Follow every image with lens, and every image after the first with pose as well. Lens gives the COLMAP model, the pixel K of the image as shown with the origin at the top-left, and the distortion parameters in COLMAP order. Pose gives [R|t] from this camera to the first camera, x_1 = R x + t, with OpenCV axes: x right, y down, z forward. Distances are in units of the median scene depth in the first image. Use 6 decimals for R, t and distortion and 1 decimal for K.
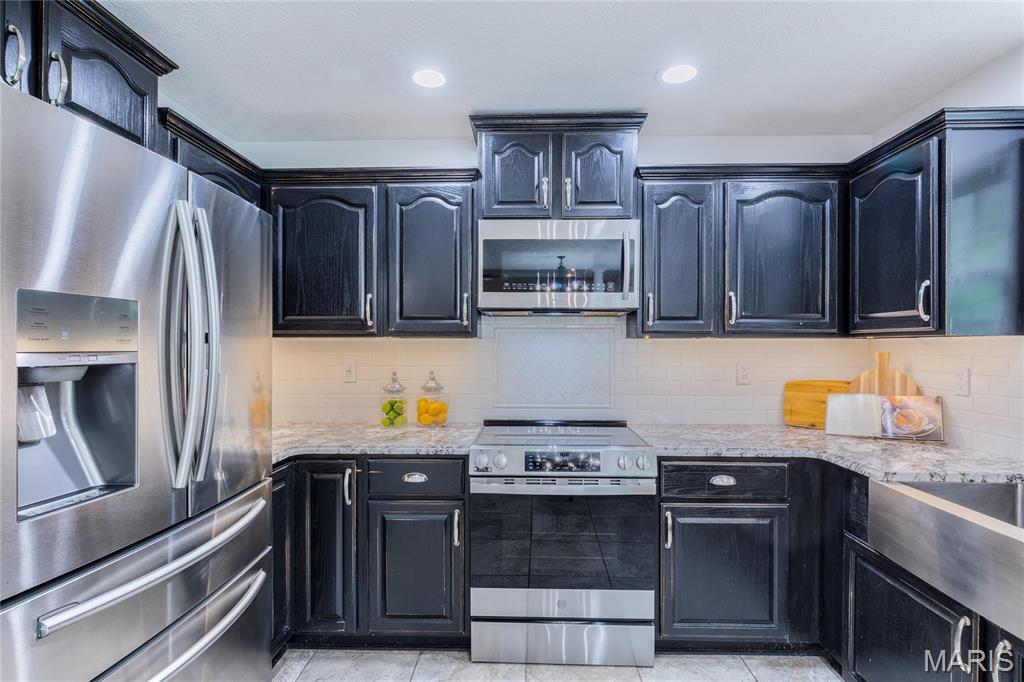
lens RADIAL K [[495.3, 0, 511.5], [0, 495.3, 348.0], [0, 0, 1]] dist [-0.002555, 0.000199]
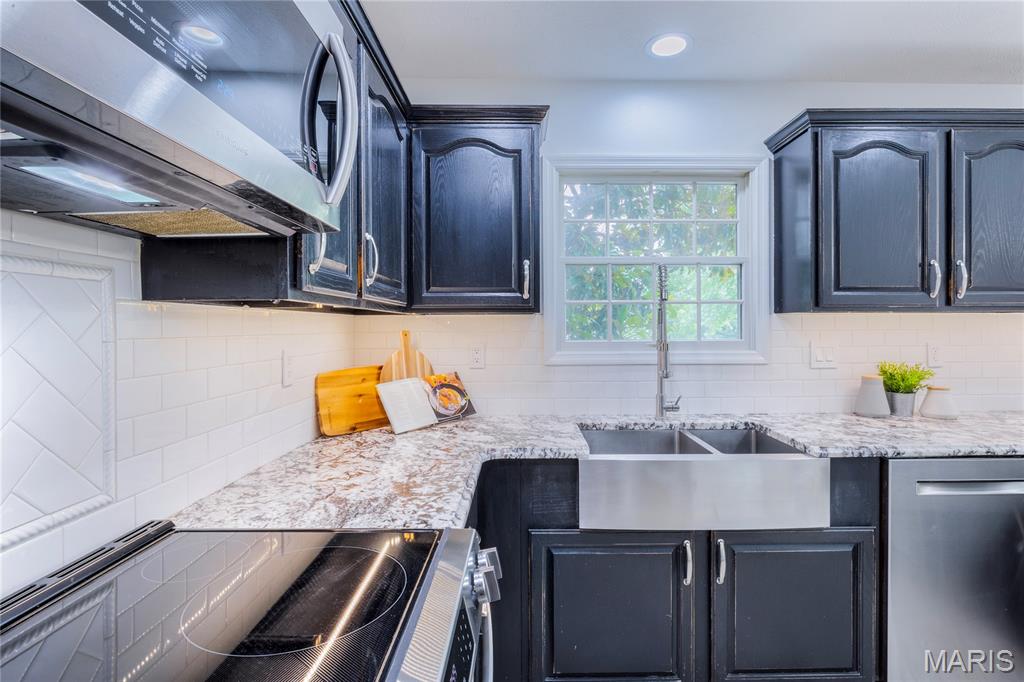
lens RADIAL K [[516.1, 0, 538.5], [0, 516.1, 326.0], [0, 0, 1]] dist [-0.000932, 0.000011]
pose [[-0.054201, -0.004016, 0.998522, -0.206398], [0.005157, 0.999977, 0.004302, -0.000710], [-0.998517, 0.005383, -0.054179, 0.846668]]
